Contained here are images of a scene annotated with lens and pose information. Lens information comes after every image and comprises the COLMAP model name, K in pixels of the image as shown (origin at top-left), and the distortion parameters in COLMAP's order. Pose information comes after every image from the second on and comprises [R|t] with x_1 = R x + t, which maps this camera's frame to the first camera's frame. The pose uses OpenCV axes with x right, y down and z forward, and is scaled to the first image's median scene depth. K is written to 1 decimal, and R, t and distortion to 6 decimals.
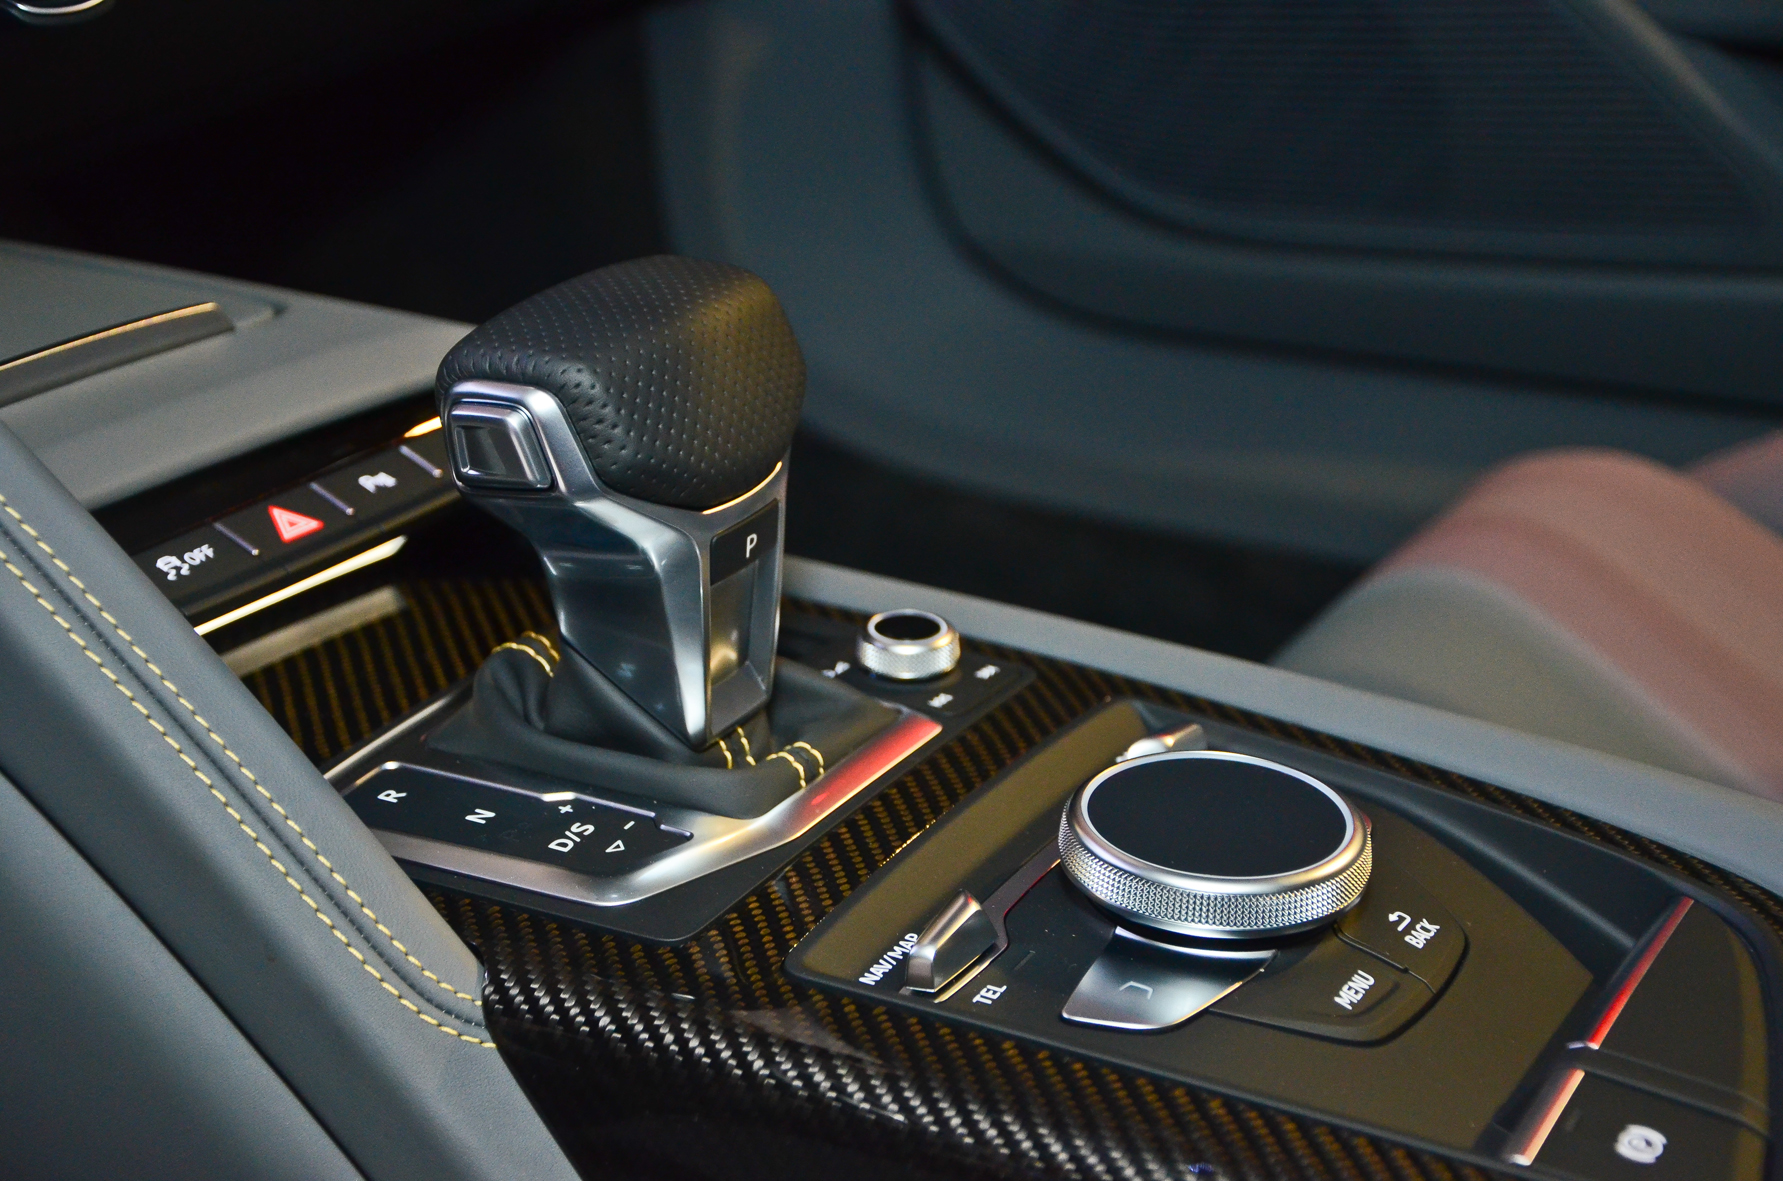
lens RADIAL K [[3380.1, 0, 891.5], [0, 3380.1, 590.5], [0, 0, 1]] dist [0.410476, -0.025836]
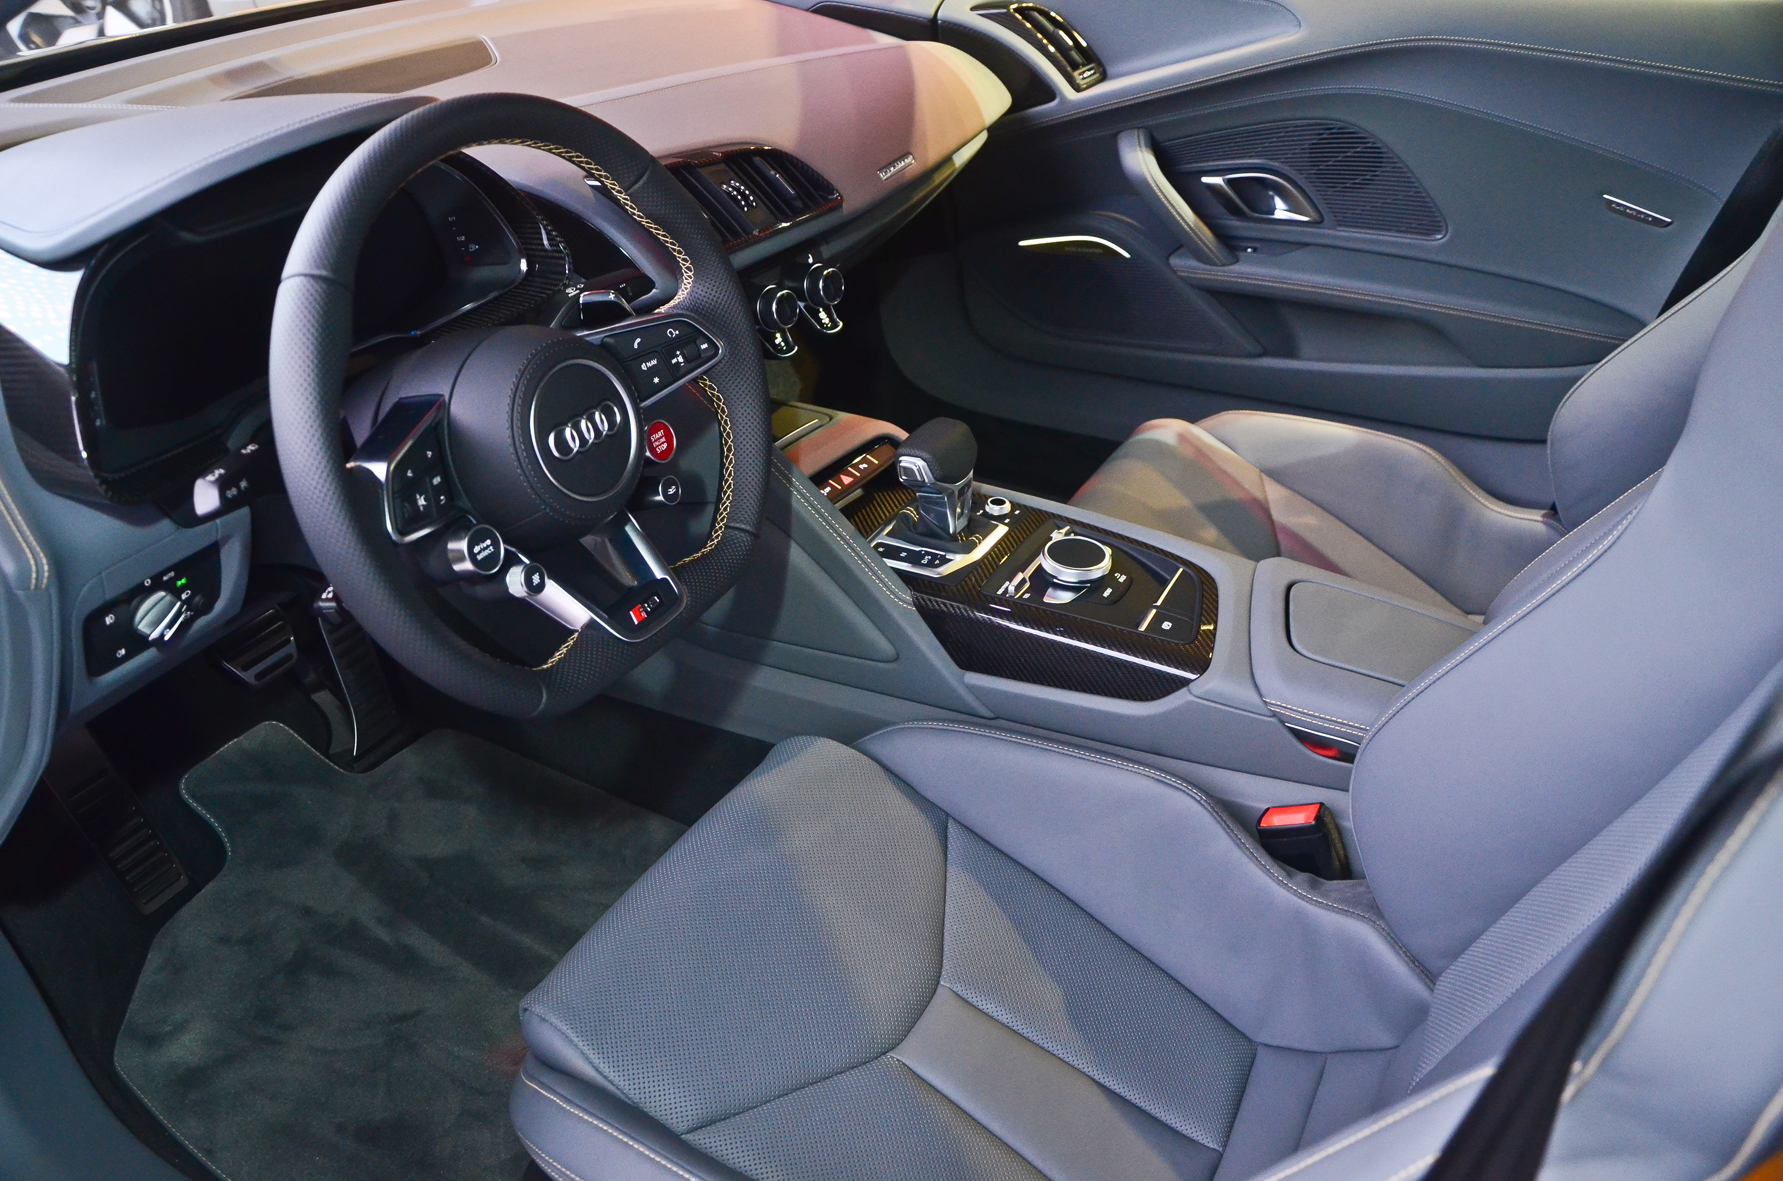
lens RADIAL K [[1387.7, 0, 891.5], [0, 1387.7, 590.5], [0, 0, 1]] dist [-0.140510, 0.004984]
pose [[0.999633, -0.022692, -0.014767, -0.114162], [0.024724, 0.987385, 0.156393, -0.166739], [0.011032, -0.156701, 0.987585, -0.748465]]
